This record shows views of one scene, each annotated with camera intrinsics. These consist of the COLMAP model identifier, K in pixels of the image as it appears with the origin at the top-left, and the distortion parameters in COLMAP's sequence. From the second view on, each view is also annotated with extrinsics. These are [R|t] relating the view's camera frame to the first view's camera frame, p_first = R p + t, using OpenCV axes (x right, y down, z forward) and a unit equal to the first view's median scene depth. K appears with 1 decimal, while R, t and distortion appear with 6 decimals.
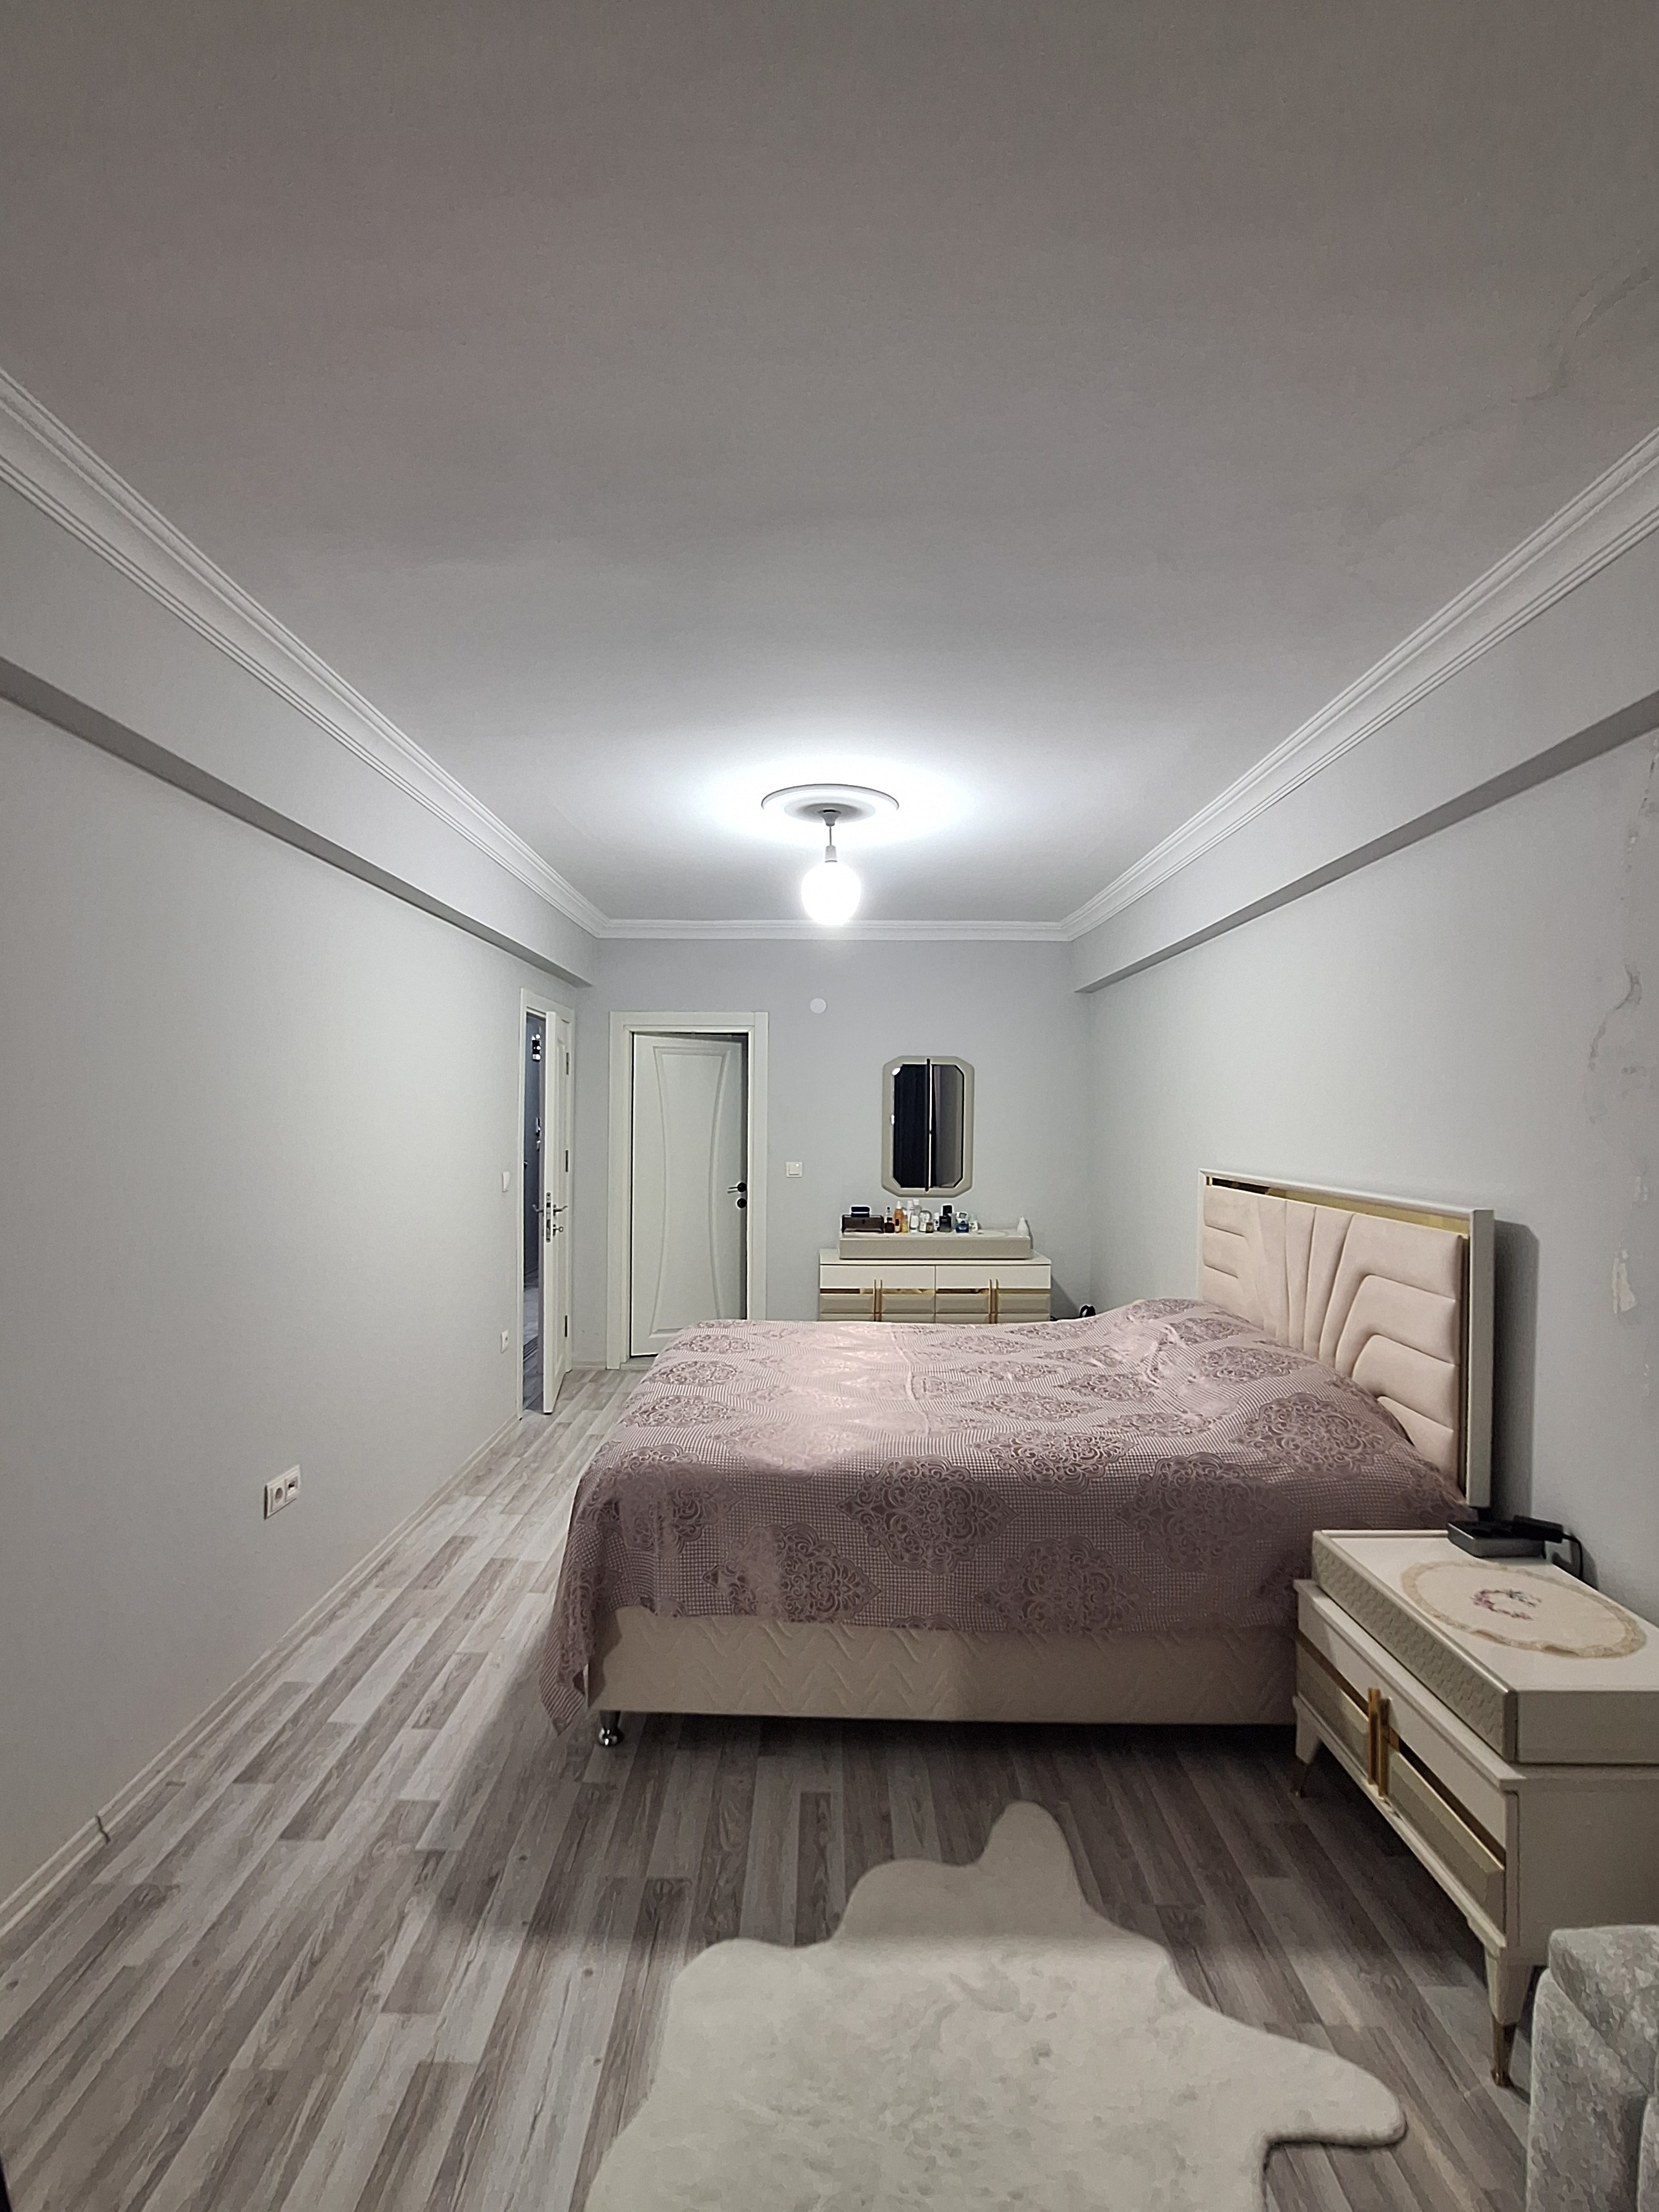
lens RADIAL K [[887.9, 0, 828.4], [0, 887.9, 1114.9], [0, 0, 1]] dist [-0.000864, -0.000147]
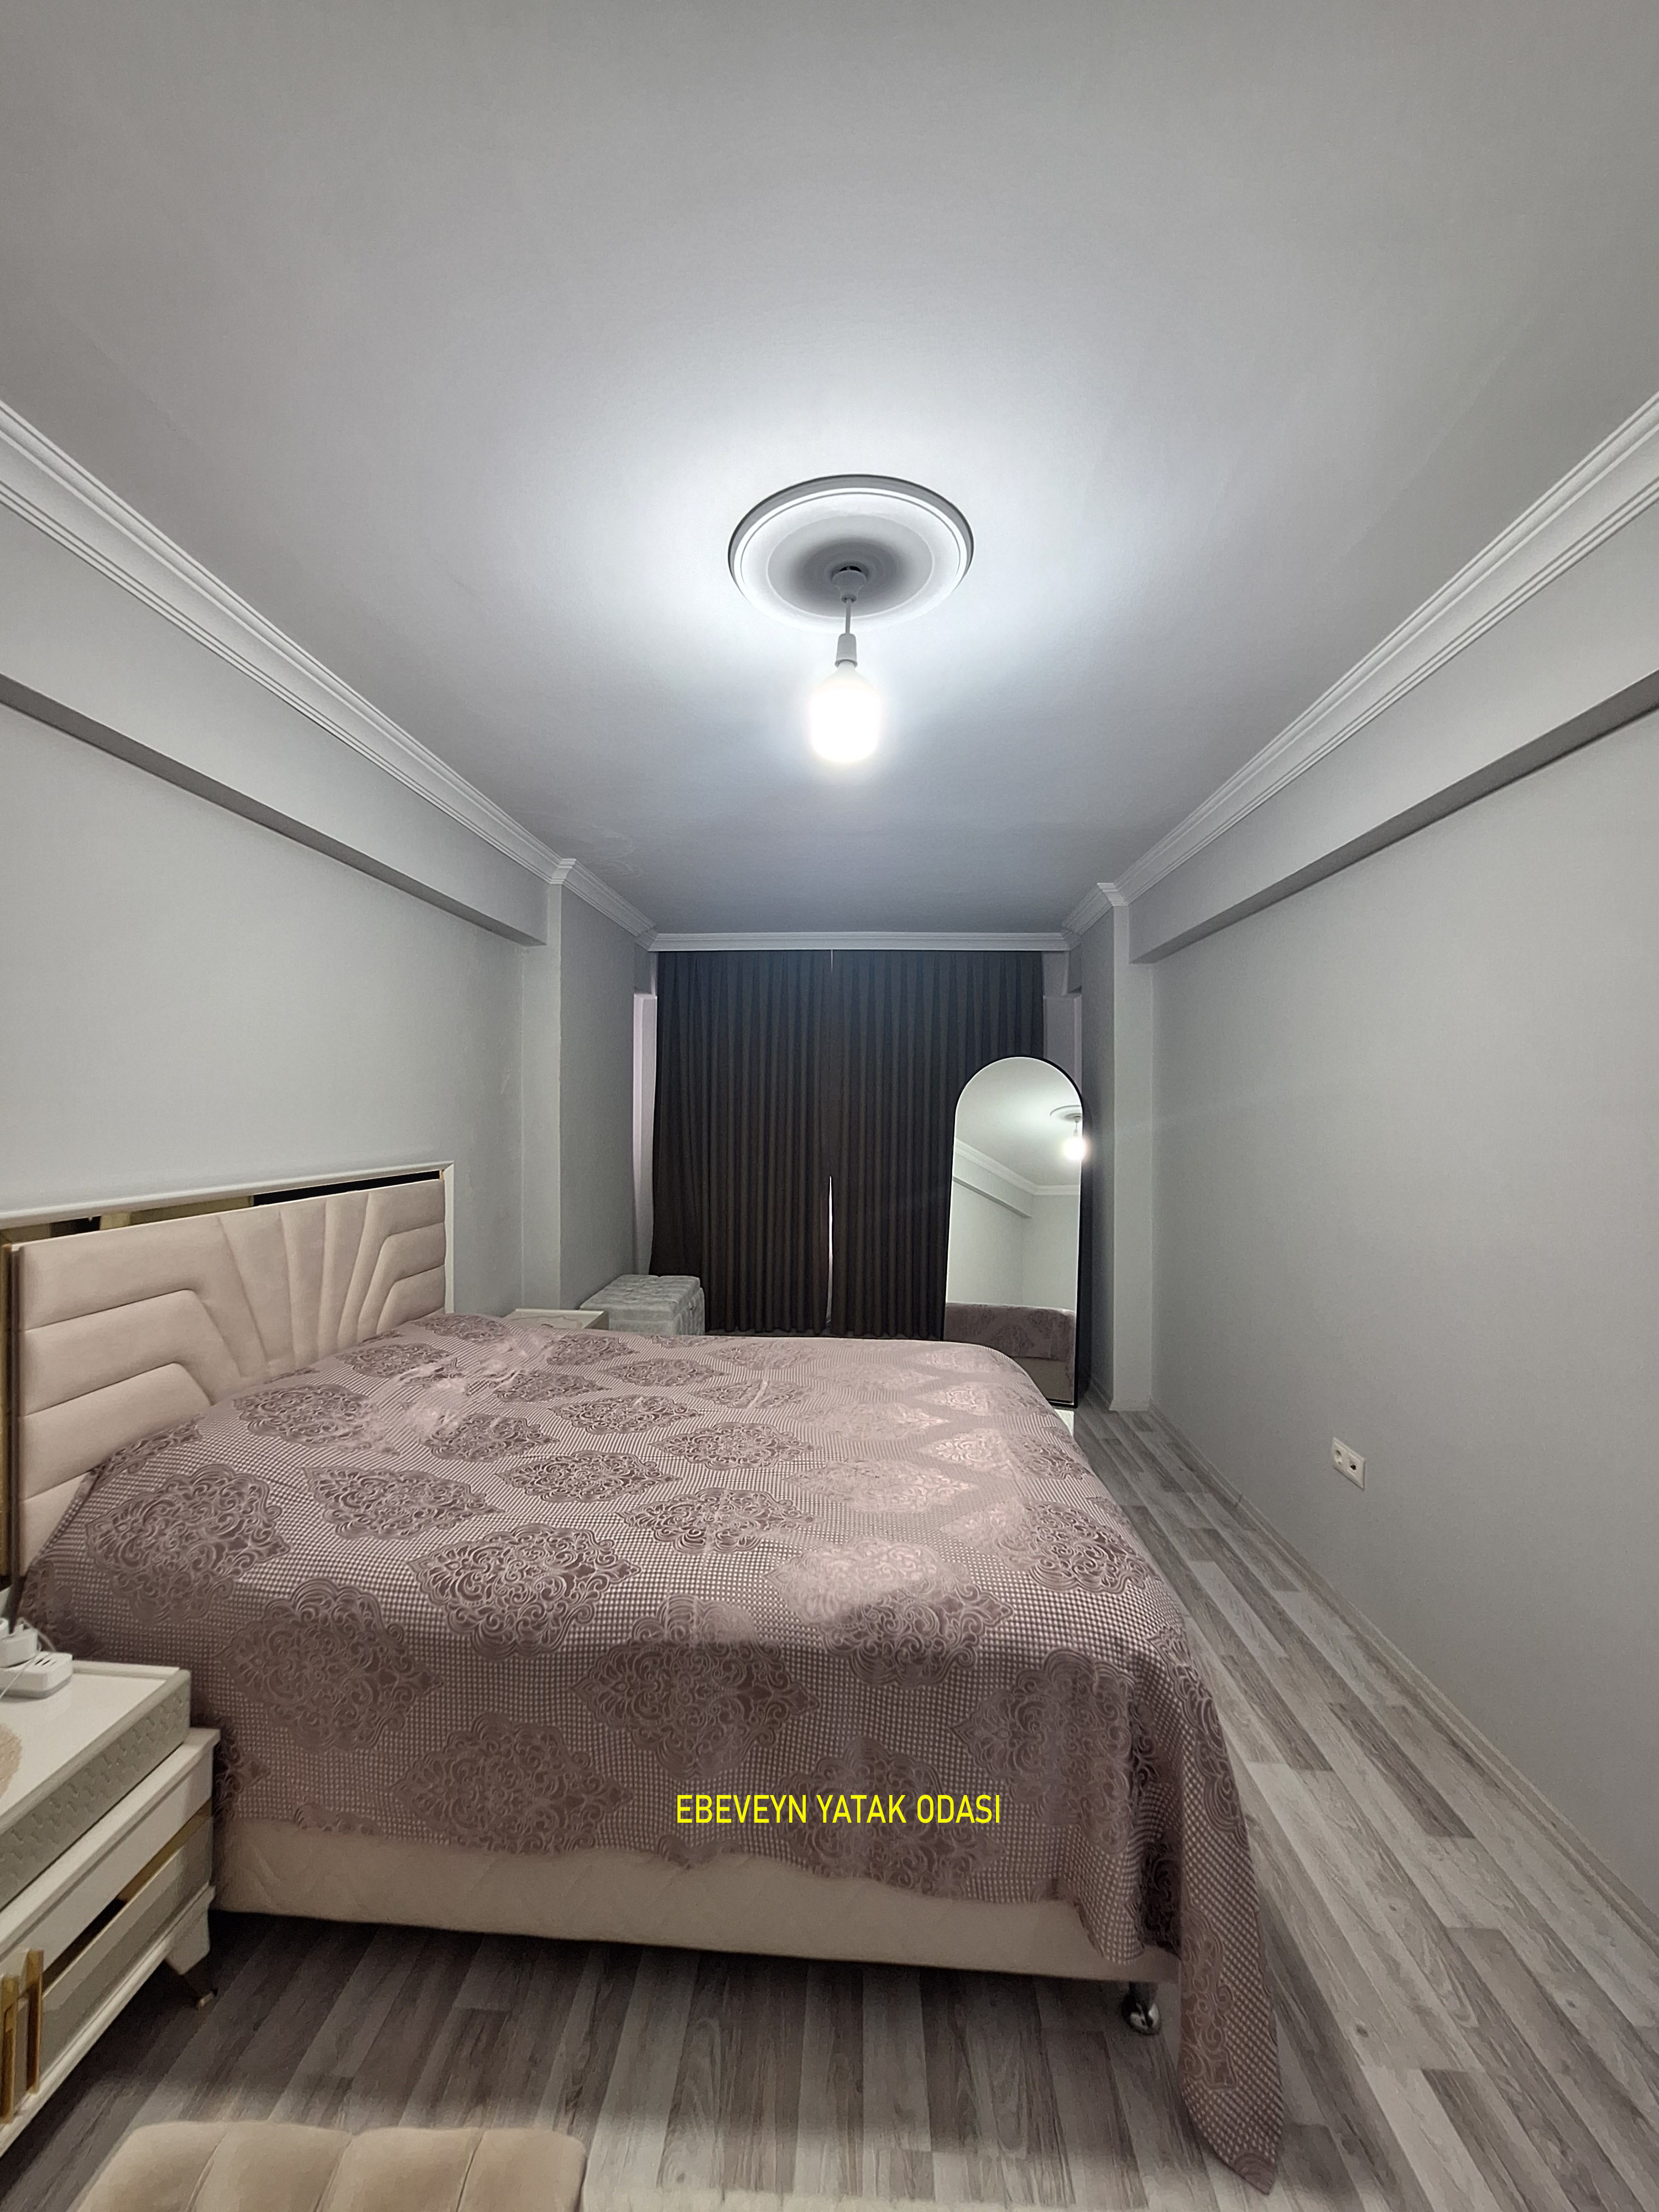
lens RADIAL K [[887.7, 0, 823.3], [0, 887.7, 1107.4], [0, 0, 1]] dist [-0.000864, -0.000147]
pose [[-0.998724, -0.015861, 0.047946, -0.020305], [-0.016106, 0.999859, -0.004729, 0.005028], [-0.047864, -0.005495, -0.998839, 2.091976]]
